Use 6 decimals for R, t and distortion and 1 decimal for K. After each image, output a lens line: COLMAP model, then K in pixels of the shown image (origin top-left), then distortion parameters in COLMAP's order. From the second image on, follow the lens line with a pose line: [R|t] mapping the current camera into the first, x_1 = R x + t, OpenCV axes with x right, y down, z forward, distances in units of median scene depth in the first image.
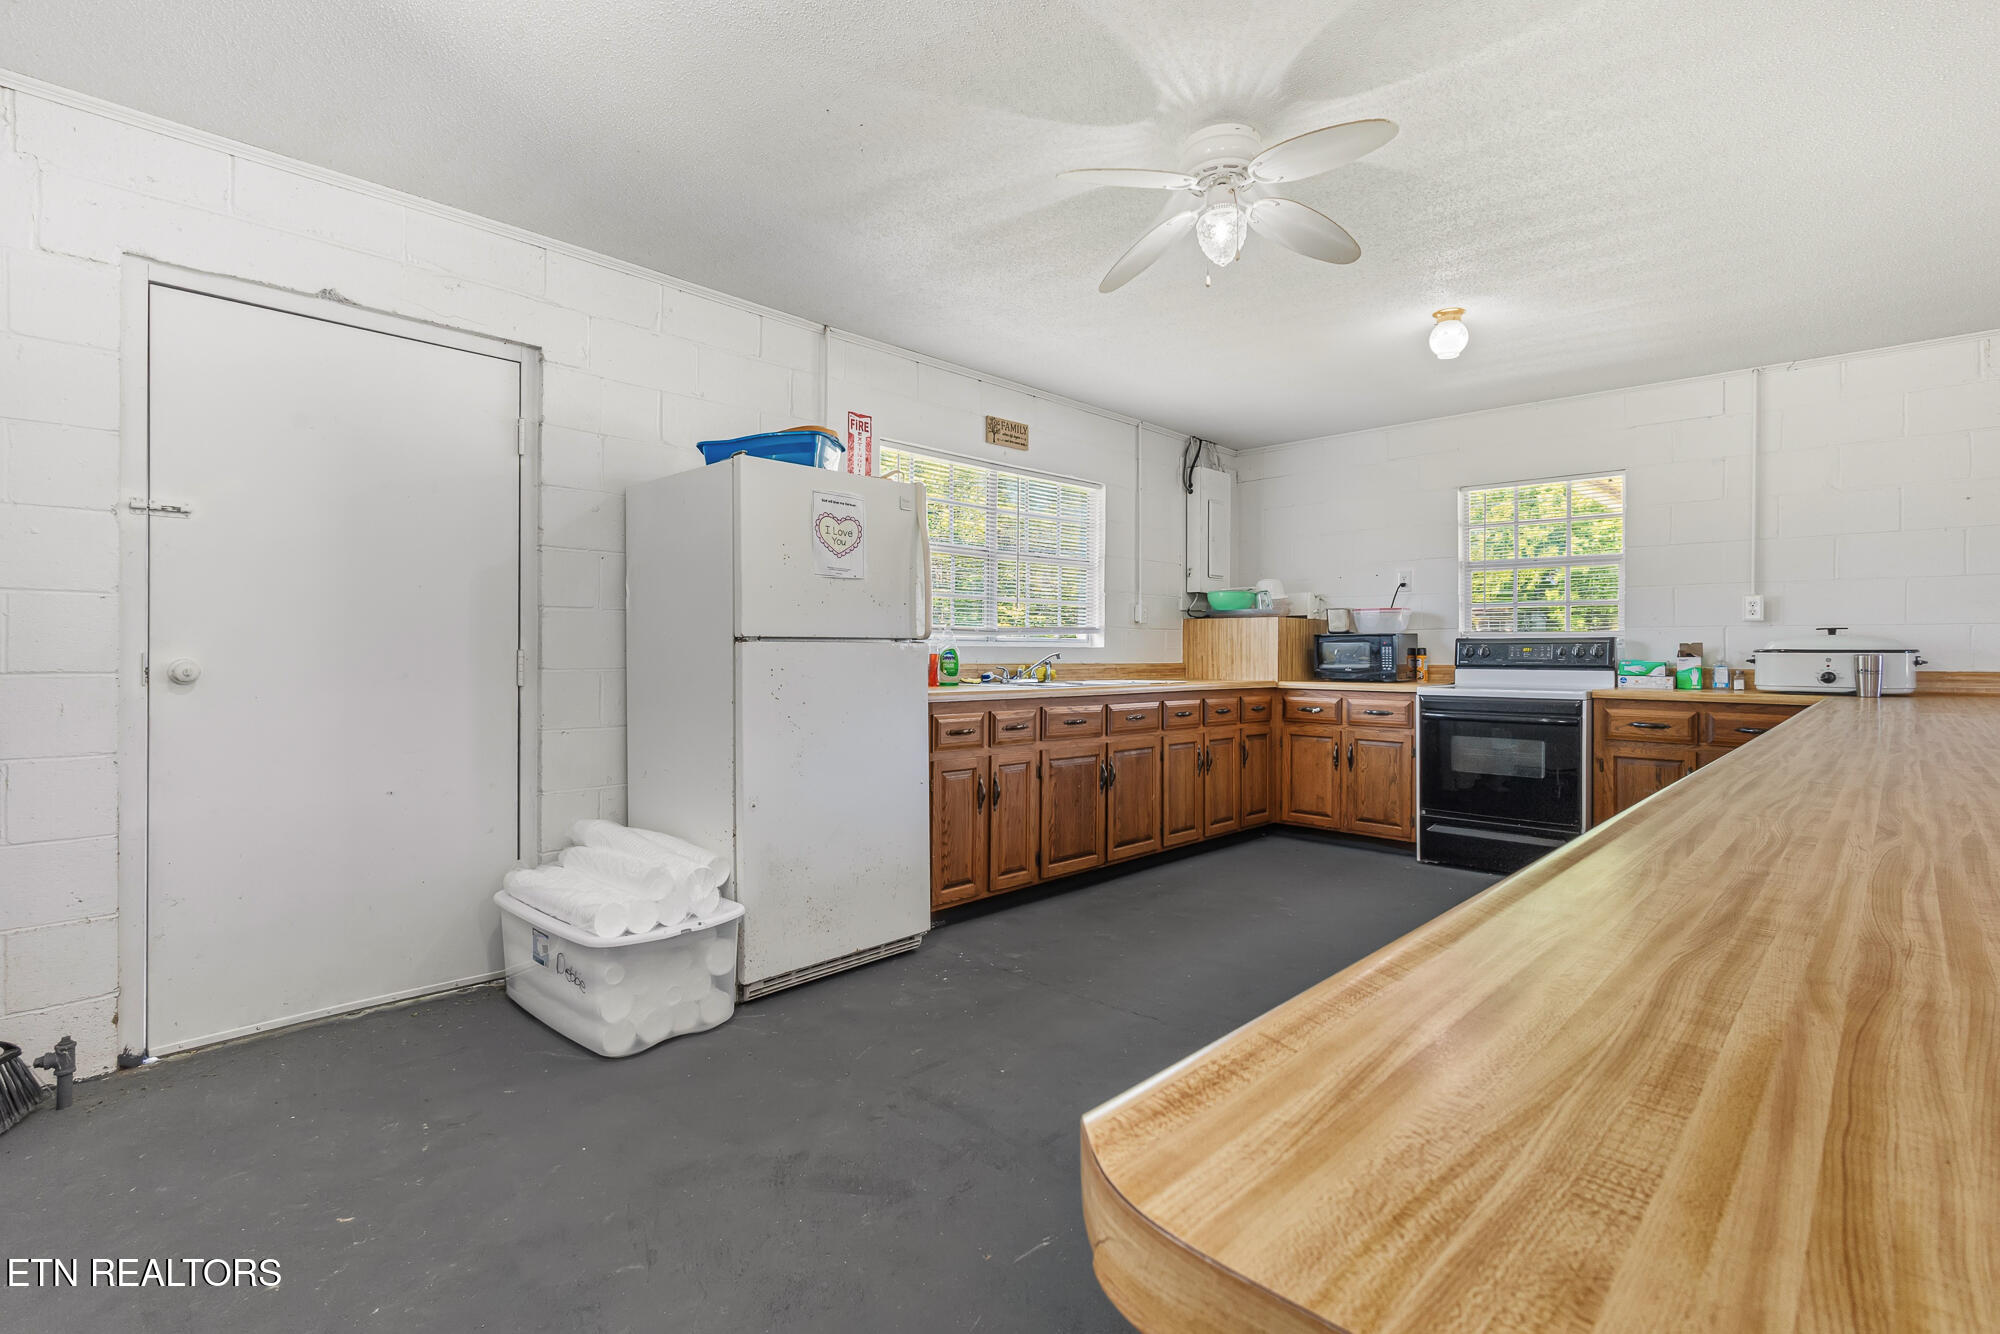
lens RADIAL K [[927.6, 0, 999.2], [0, 927.6, 653.2], [0, 0, 1]] dist [0.003338, 0.001310]
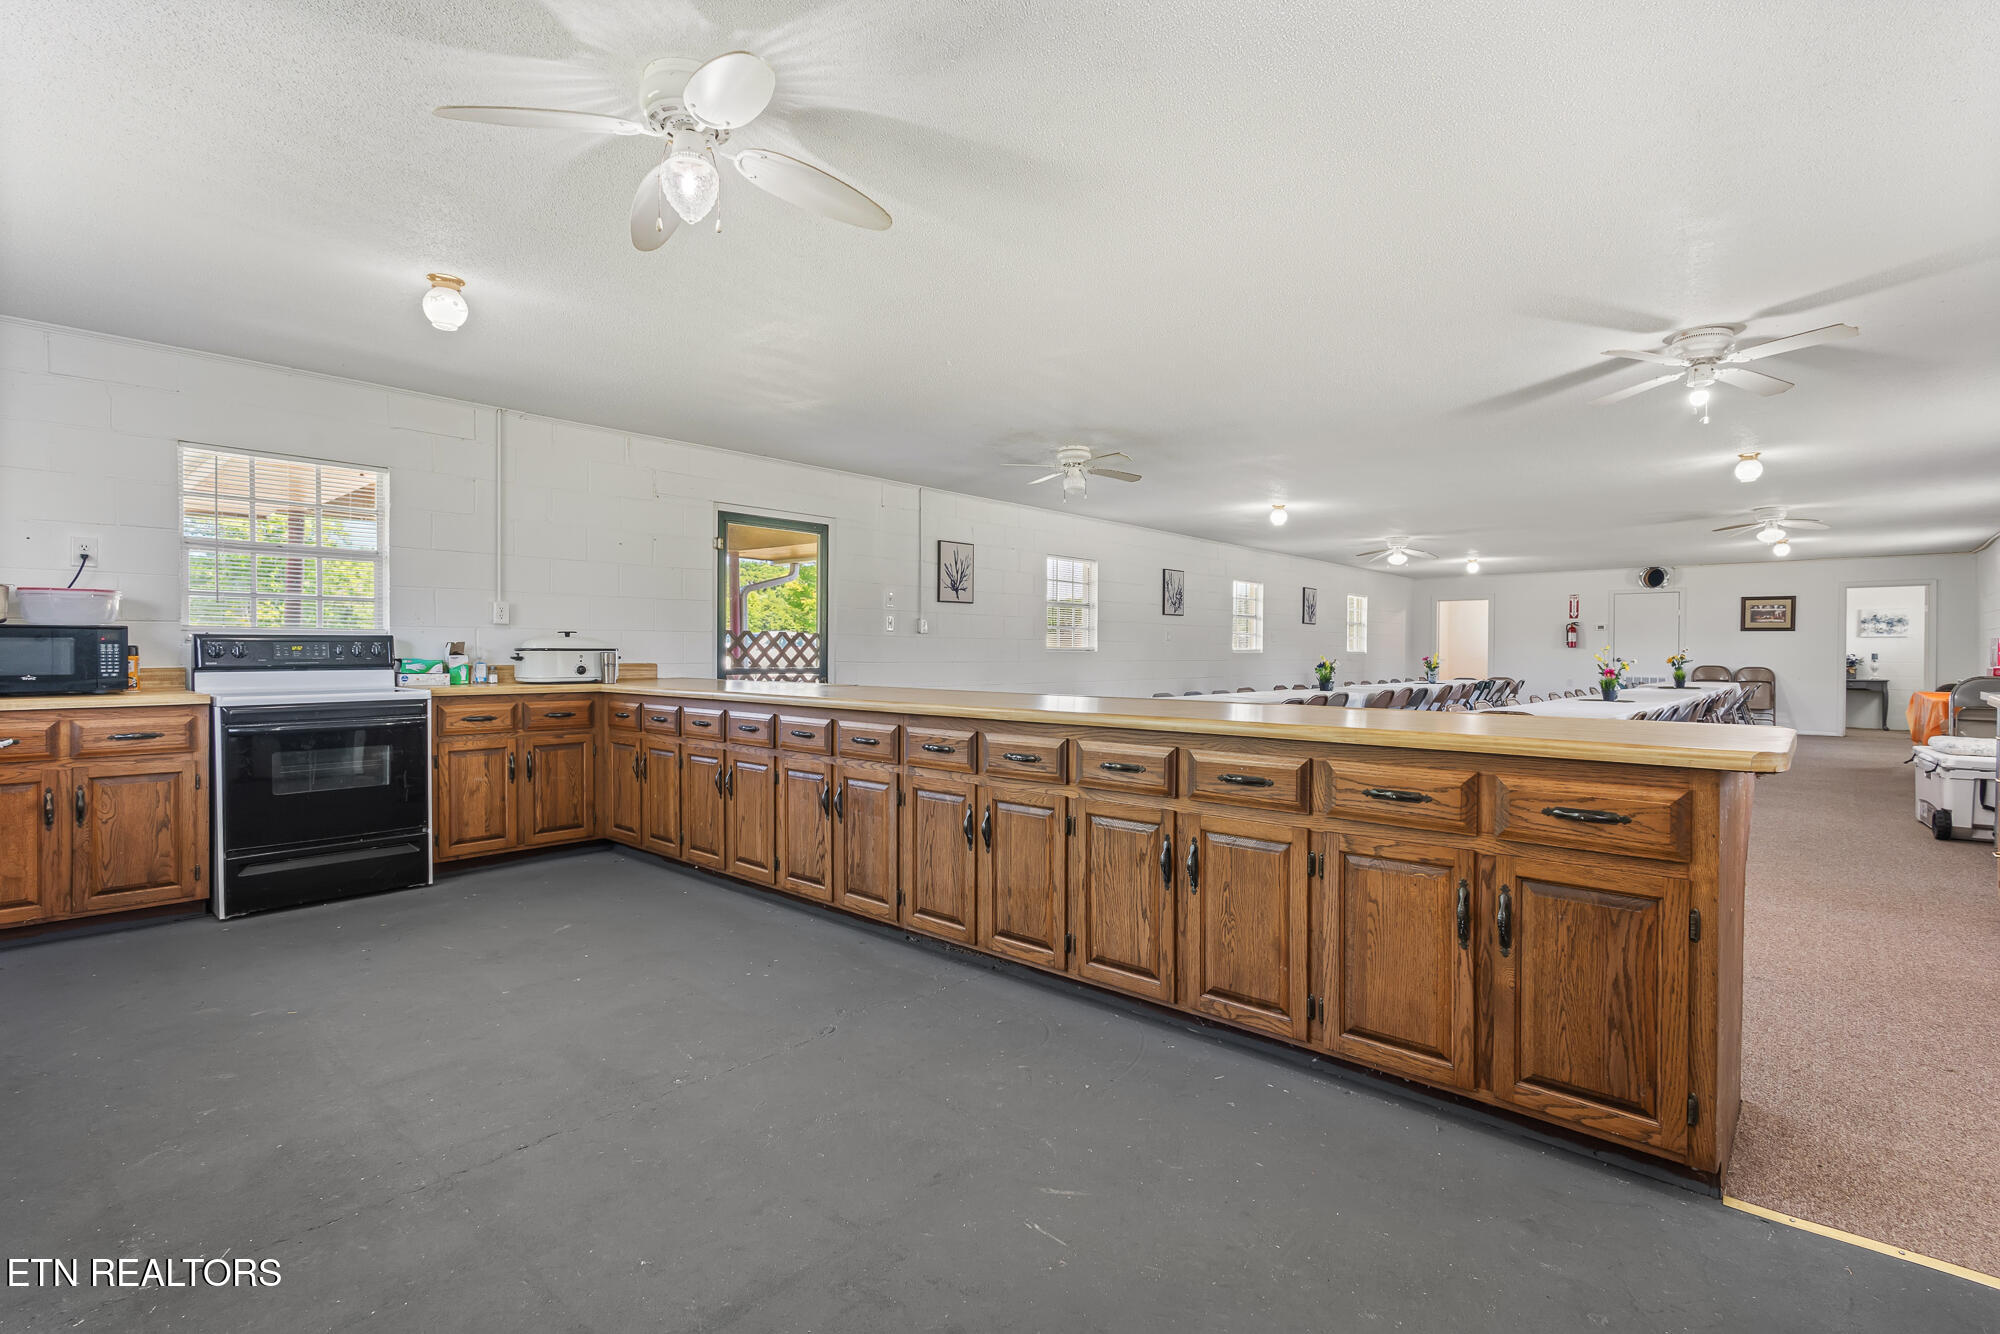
lens RADIAL K [[927.6, 0, 999.2], [0, 927.6, 653.2], [0, 0, 1]] dist [0.003338, 0.001310]
pose [[-0.026698, -0.006188, 0.999624, -0.356607], [0.001415, 0.999980, 0.006228, -0.003812], [-0.999643, 0.001580, -0.026689, 0.380336]]
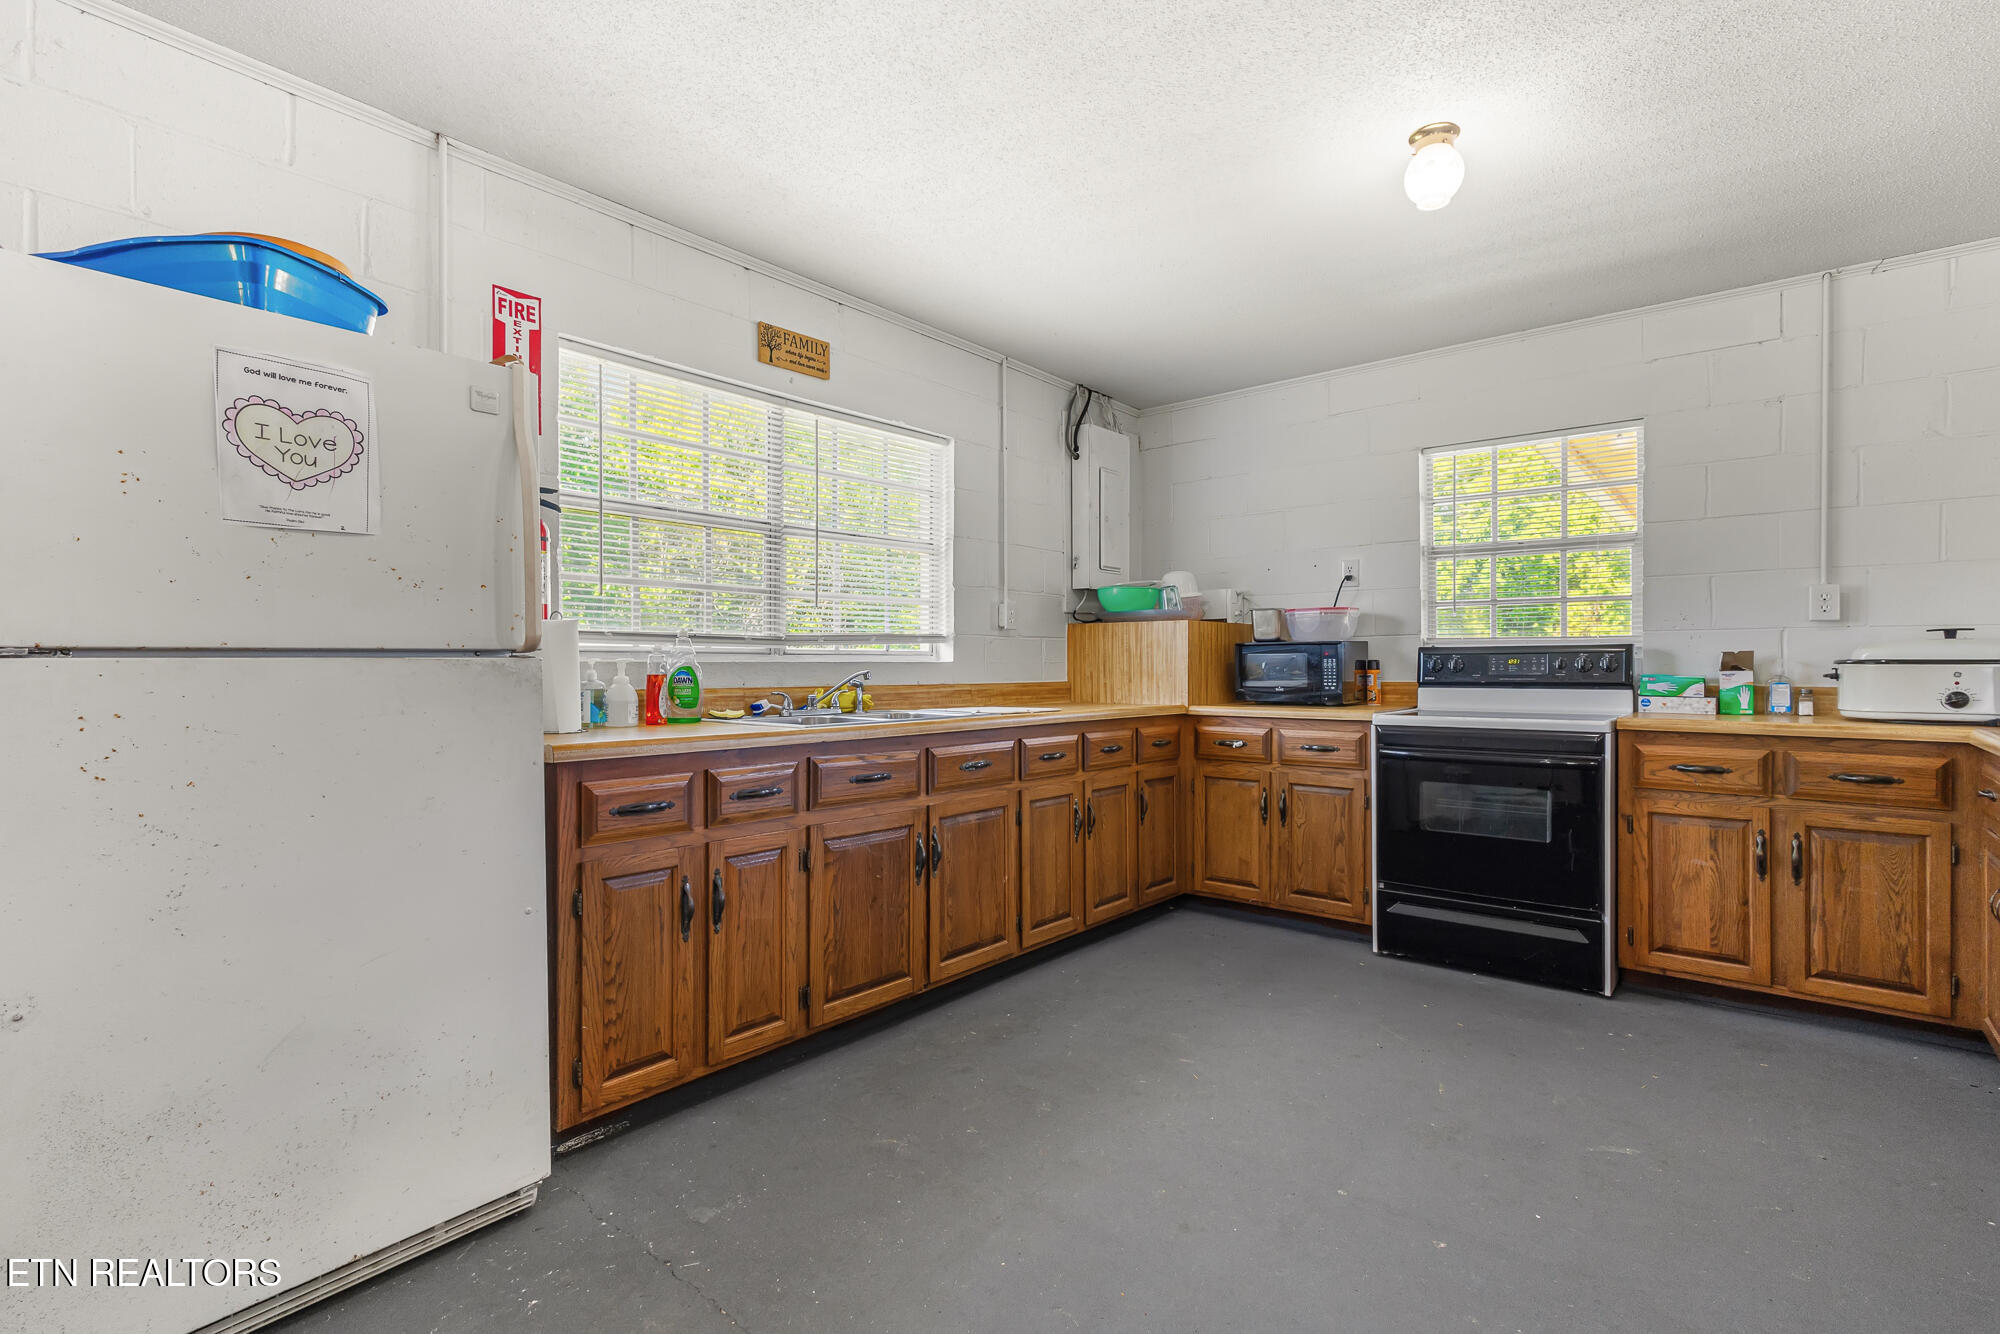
lens RADIAL K [[934.3, 0, 995.3], [0, 934.3, 674.2], [0, 0, 1]] dist [-0.000998, 0.001418]
pose [[0.997643, -0.007085, 0.068248, 0.108694], [0.006525, 0.999943, 0.008425, -0.003013], [-0.068303, -0.007960, 0.997633, 0.299274]]
